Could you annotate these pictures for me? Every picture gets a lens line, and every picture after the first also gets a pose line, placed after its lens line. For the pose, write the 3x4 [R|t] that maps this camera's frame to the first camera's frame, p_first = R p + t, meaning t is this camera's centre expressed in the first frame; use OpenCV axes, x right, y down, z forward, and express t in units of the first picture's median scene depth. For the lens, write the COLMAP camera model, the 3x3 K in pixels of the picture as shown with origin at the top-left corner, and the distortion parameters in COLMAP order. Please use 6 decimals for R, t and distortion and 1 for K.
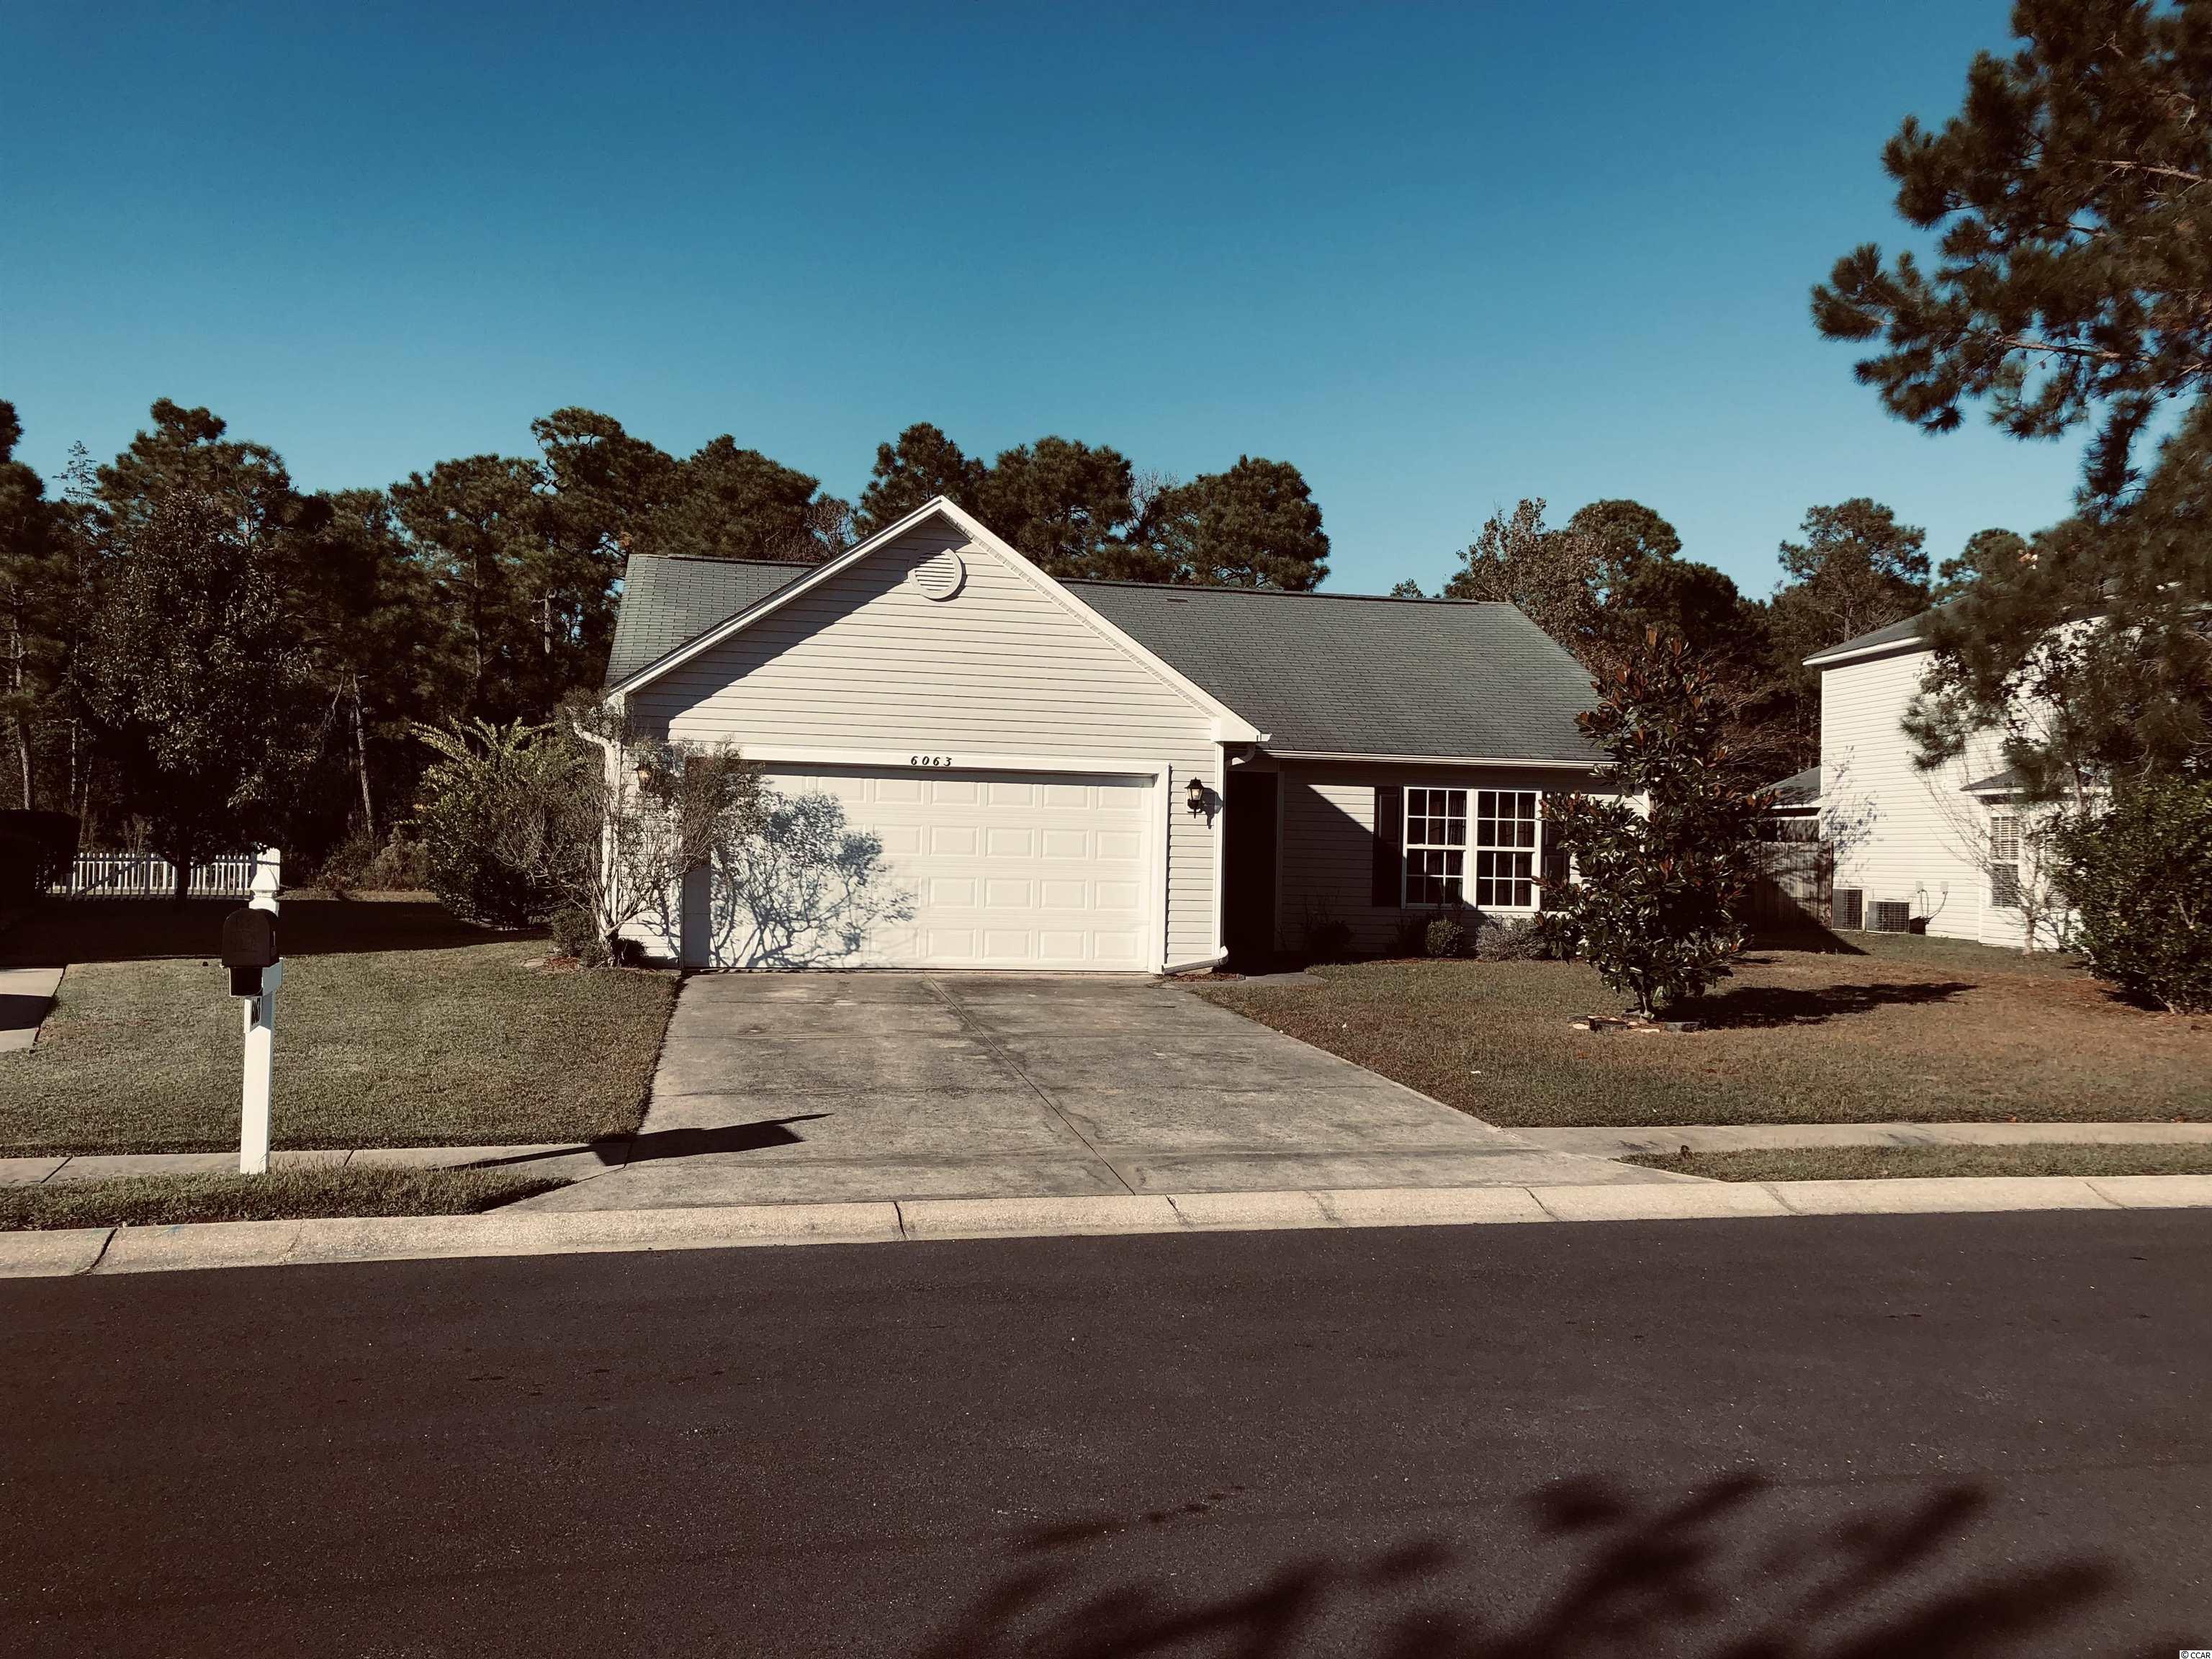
lens RADIAL K [[1800.6, 0, 1103.3], [0, 1800.6, 780.3], [0, 0, 1]] dist [0.077901, 0.001699]
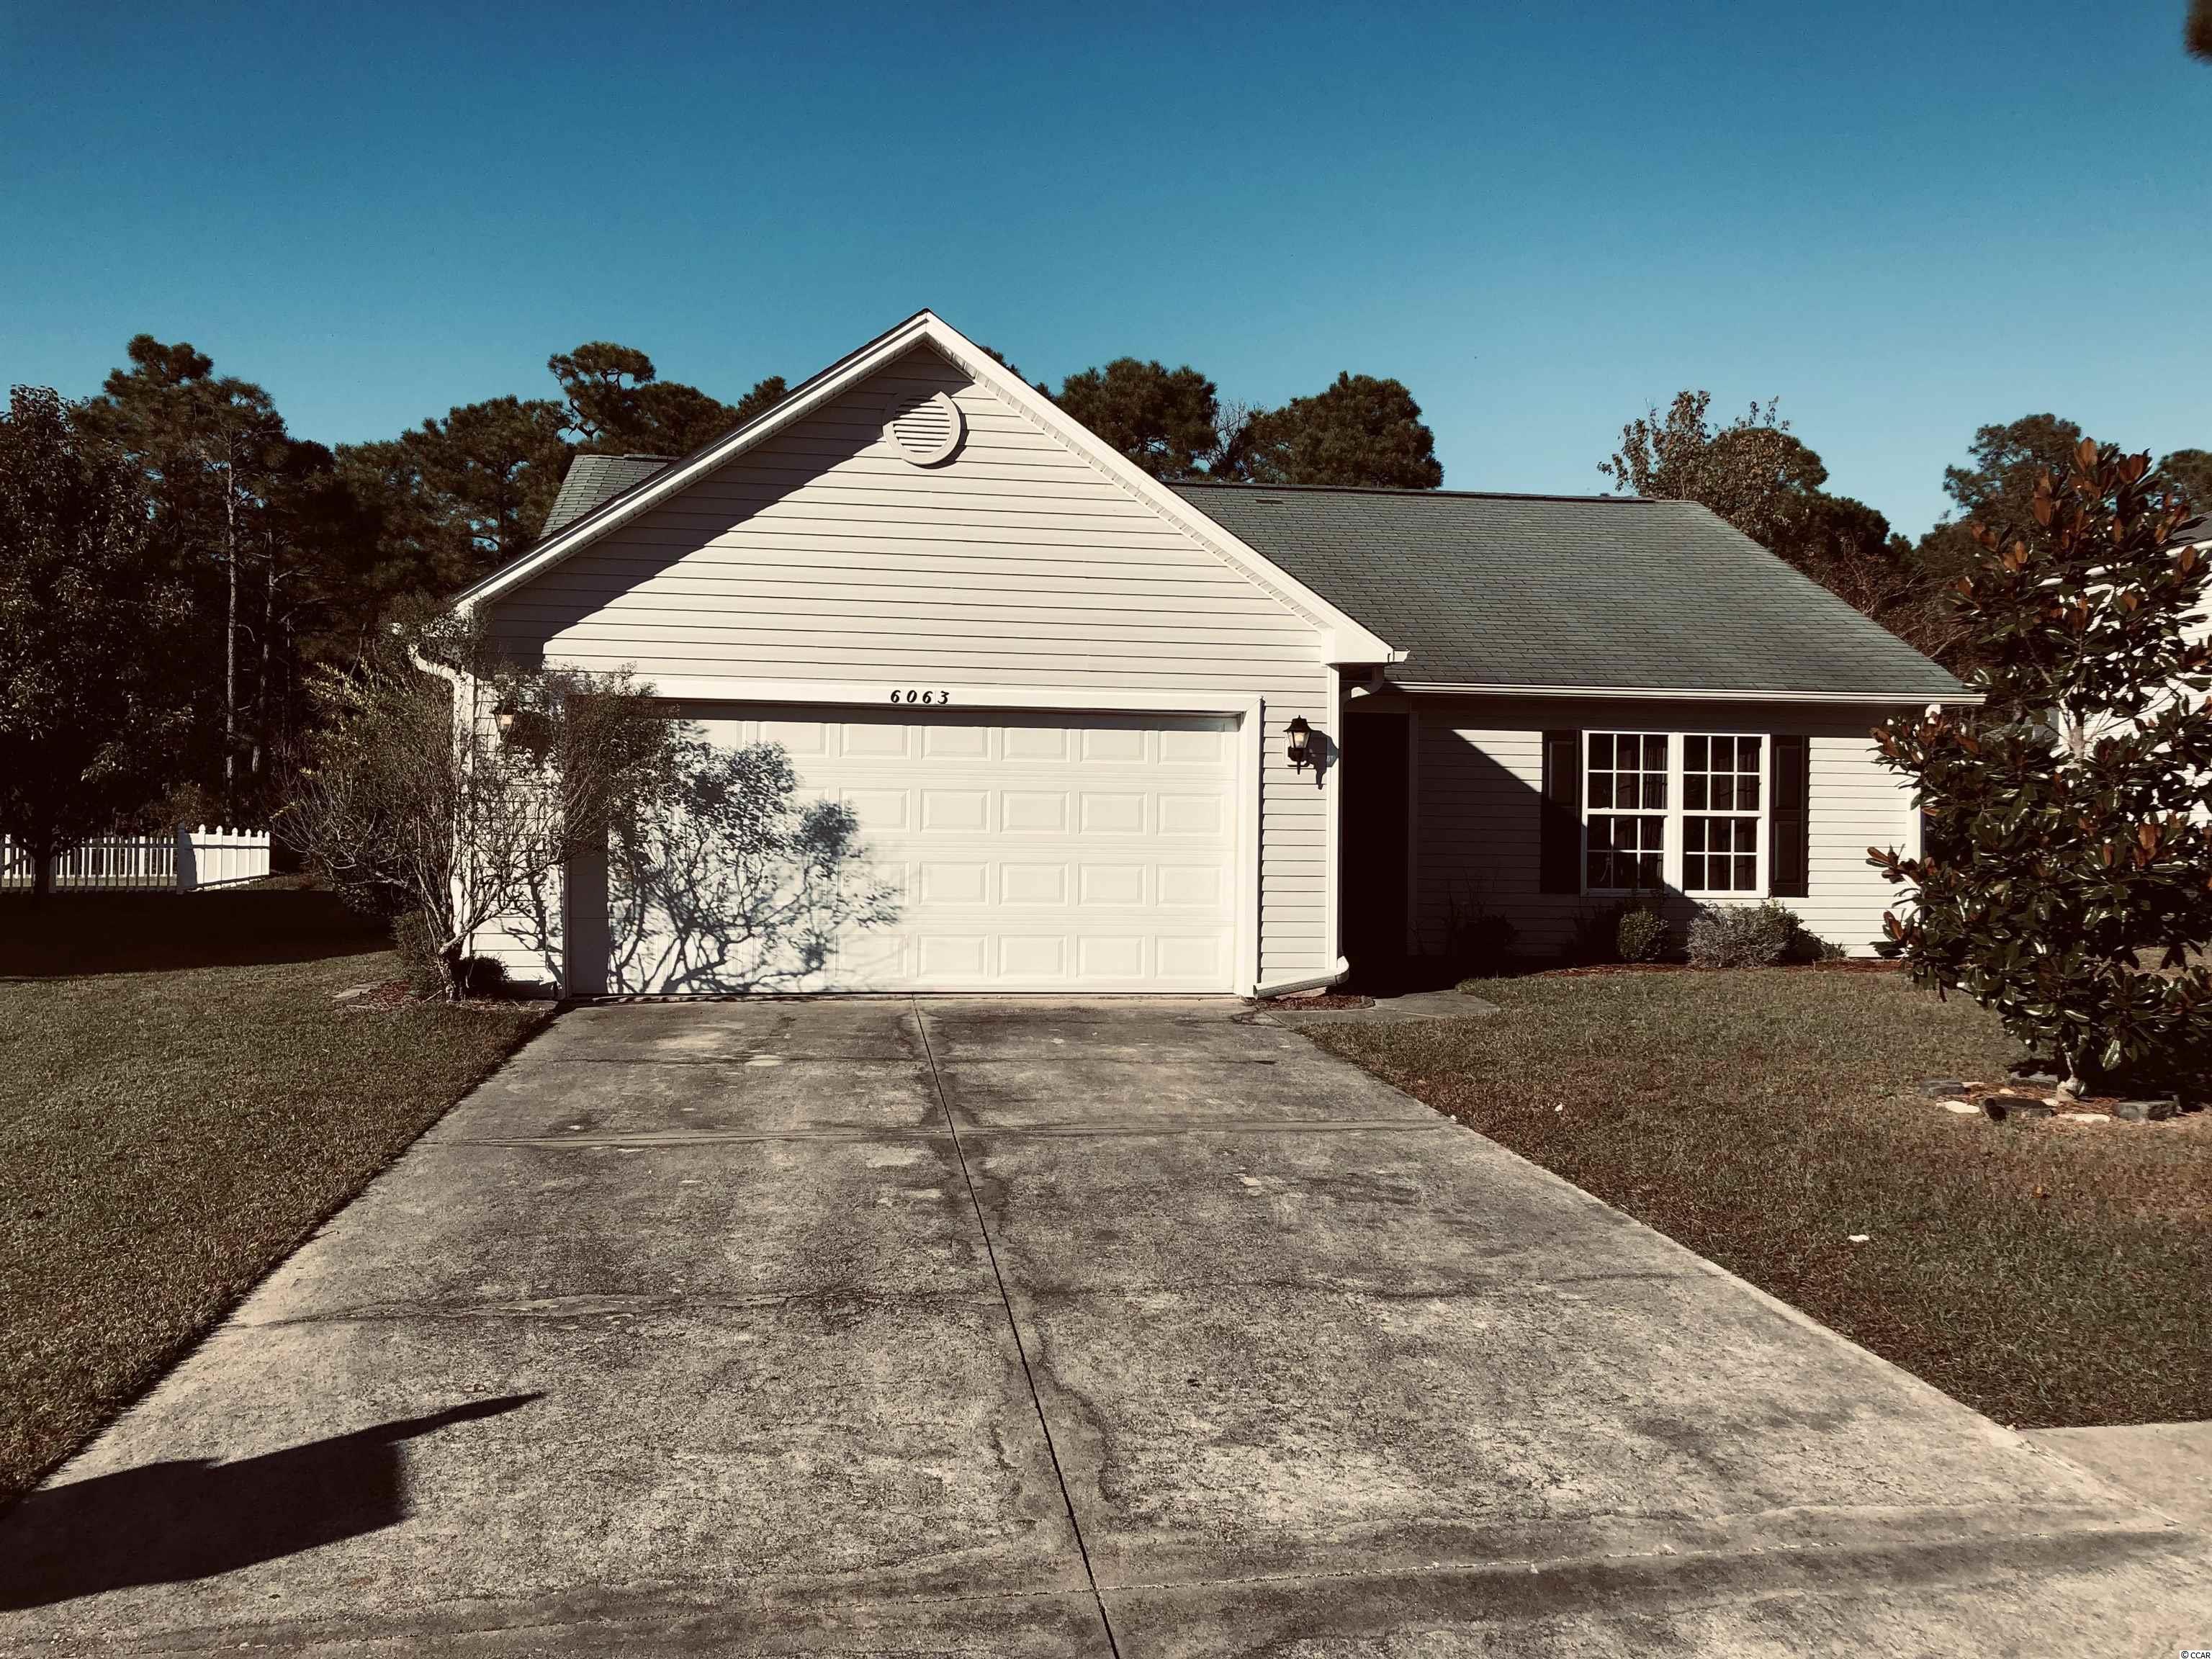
lens RADIAL K [[1813.2, 0, 1106.0], [0, 1813.2, 829.5], [0, 0, 1]] dist [0.024116, -0.002545]
pose [[0.998743, -0.011636, -0.048752, 0.010078], [0.013691, 0.999022, 0.042035, 0.011899], [0.048215, -0.042650, 0.997926, 0.293650]]
